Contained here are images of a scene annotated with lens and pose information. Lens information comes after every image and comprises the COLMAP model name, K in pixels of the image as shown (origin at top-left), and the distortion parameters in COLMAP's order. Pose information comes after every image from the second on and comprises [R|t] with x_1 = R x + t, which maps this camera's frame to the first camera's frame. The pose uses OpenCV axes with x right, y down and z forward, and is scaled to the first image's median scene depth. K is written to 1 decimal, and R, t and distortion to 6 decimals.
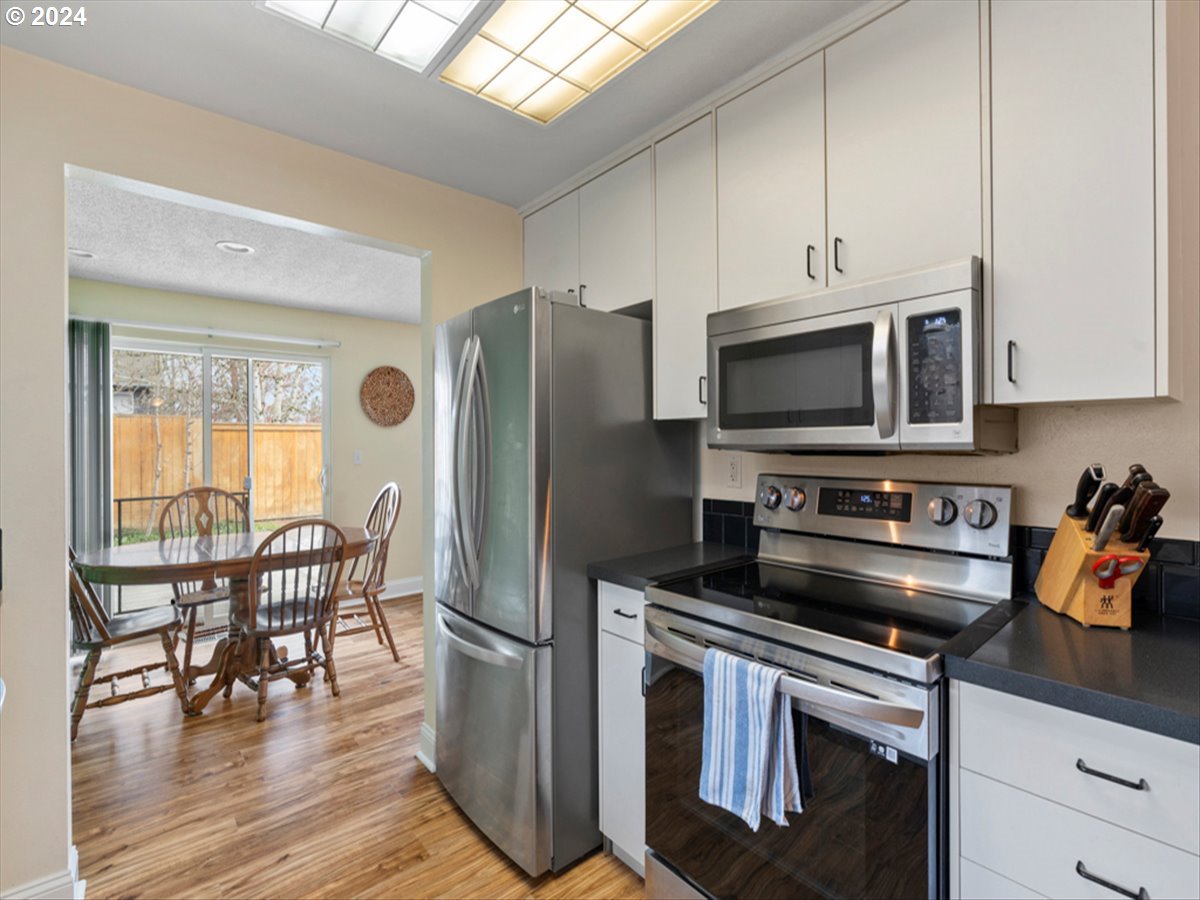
lens RADIAL K [[552.0, 0, 603.0], [0, 552.0, 439.7], [0, 0, 1]] dist [-0.002047, 0.000554]
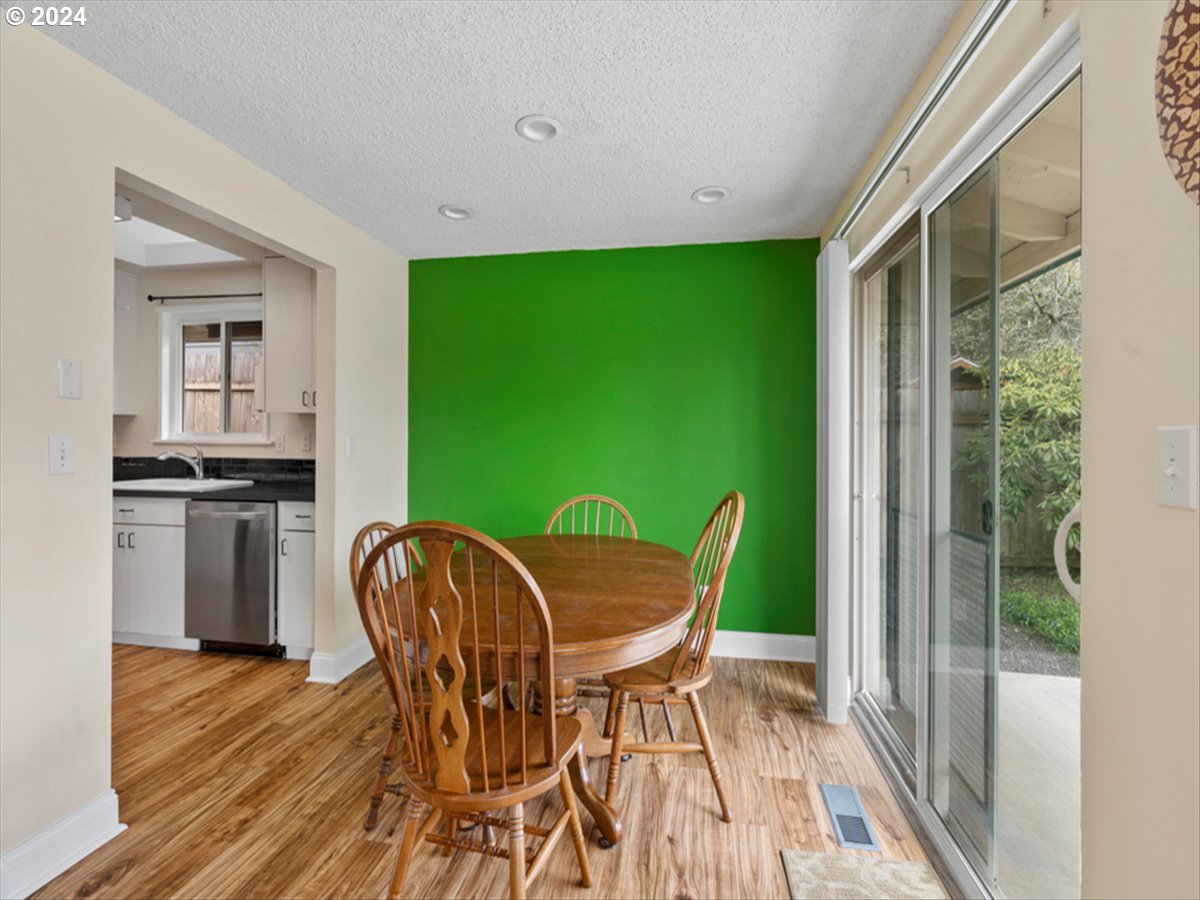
lens RADIAL K [[543.4, 0, 602.7], [0, 543.4, 434.6], [0, 0, 1]] dist [-0.012734, 0.004087]
pose [[-0.775740, -0.002747, -0.631046, -0.337750], [0.003550, 0.999956, -0.008716, 0.041037], [0.631042, -0.009001, -0.775696, 1.769398]]
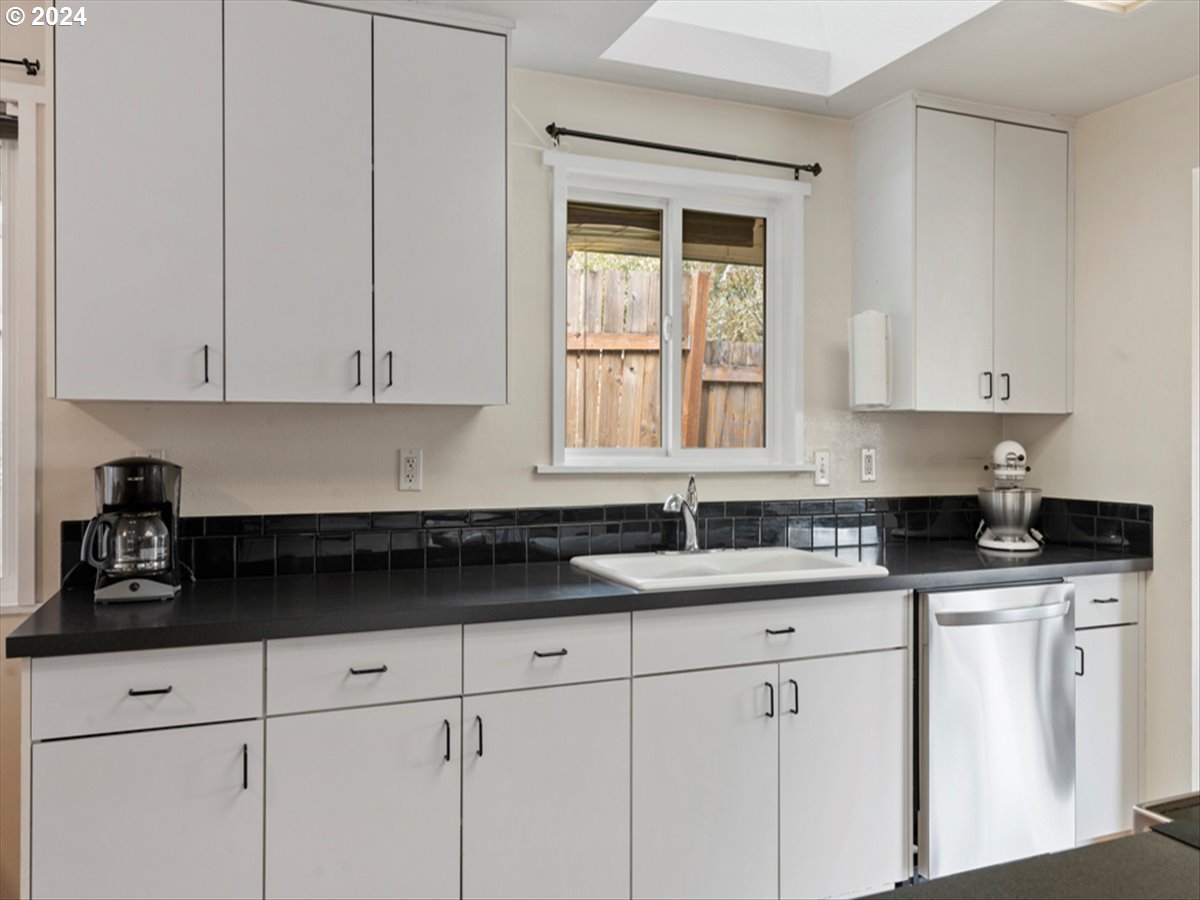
lens RADIAL K [[923.0, 0, 599.4], [0, 923.0, 436.1], [0, 0, 1]] dist [0.007424, 0.001588]
pose [[-0.322779, 0.009994, -0.946422, 0.641254], [0.007071, 0.999942, 0.008148, -0.004819], [0.946448, -0.004063, -0.322831, 0.297698]]
